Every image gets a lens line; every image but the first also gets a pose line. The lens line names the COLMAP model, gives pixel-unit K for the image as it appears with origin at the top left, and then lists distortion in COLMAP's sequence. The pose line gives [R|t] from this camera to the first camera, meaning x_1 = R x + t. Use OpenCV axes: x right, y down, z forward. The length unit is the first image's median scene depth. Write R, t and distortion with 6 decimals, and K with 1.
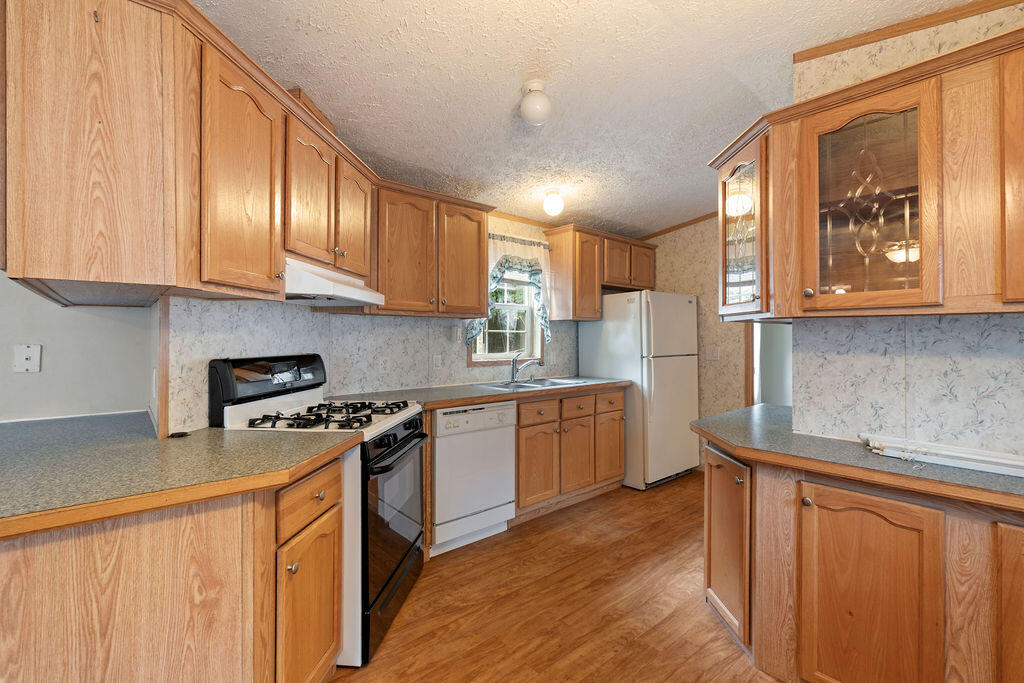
lens RADIAL K [[449.1, 0, 512.8], [0, 449.1, 334.2], [0, 0, 1]] dist [-0.006259, 0.001556]
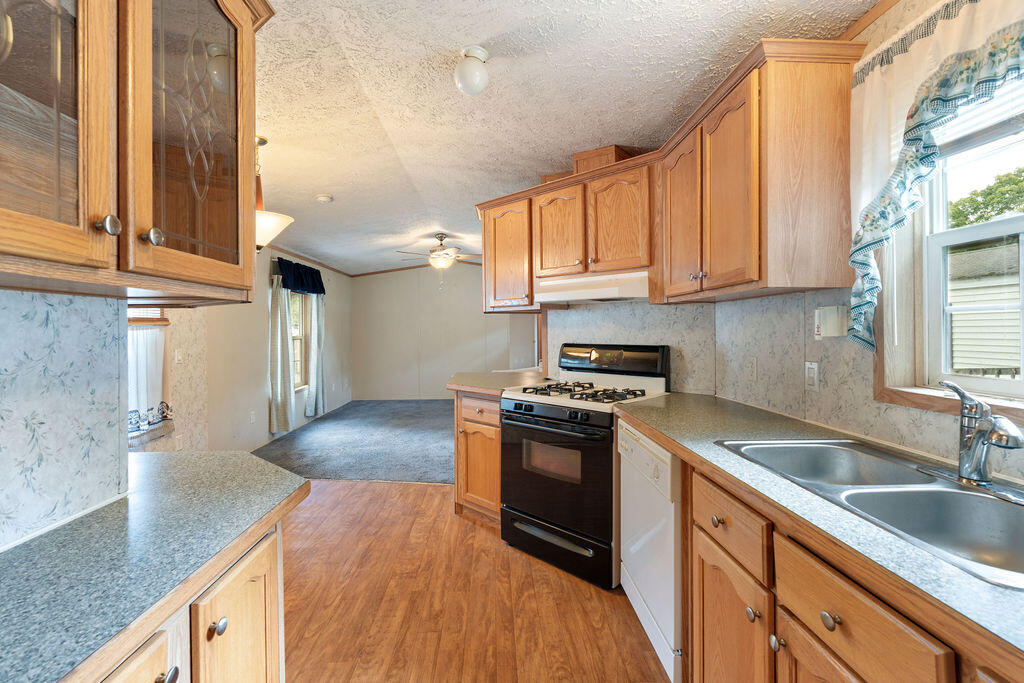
lens RADIAL K [[449.1, 0, 510.2], [0, 449.1, 326.3], [0, 0, 1]] dist [-0.006259, 0.001556]
pose [[-0.631989, -0.002859, -0.774972, 0.749076], [0.012478, 0.999826, -0.013864, 0.011926], [0.774877, -0.018432, -0.631843, 1.734678]]
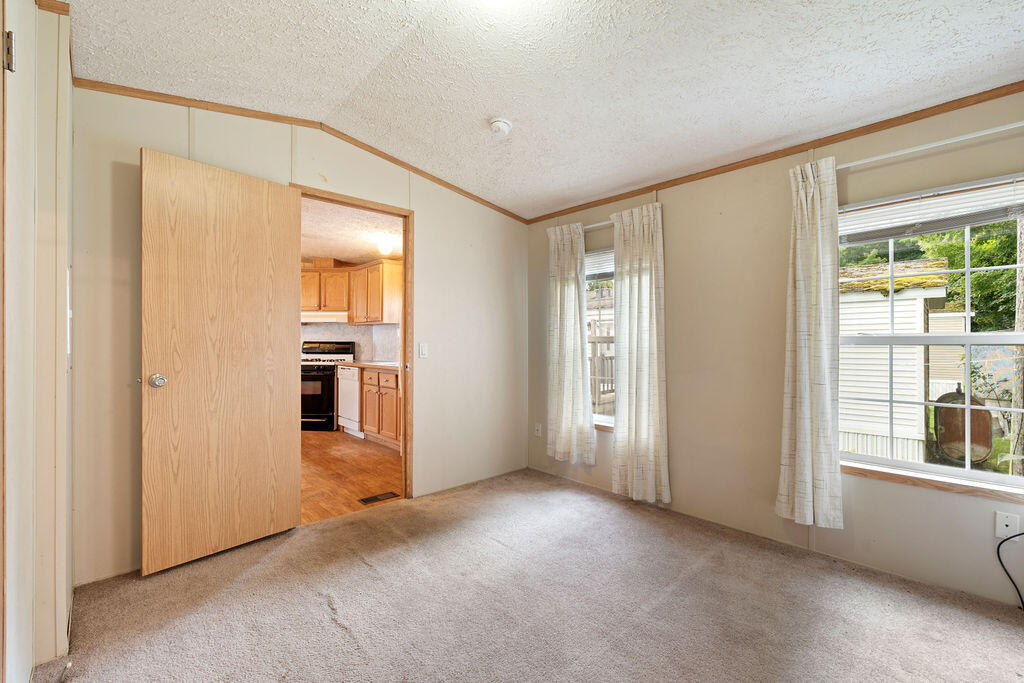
lens RADIAL K [[449.1, 0, 513.0], [0, 449.1, 336.2], [0, 0, 1]] dist [-0.006259, 0.001556]
pose [[0.026879, -0.009907, -0.999590, 2.856507], [0.009515, 0.999908, -0.009654, 0.063457], [0.999593, -0.009252, 0.026971, 2.366432]]
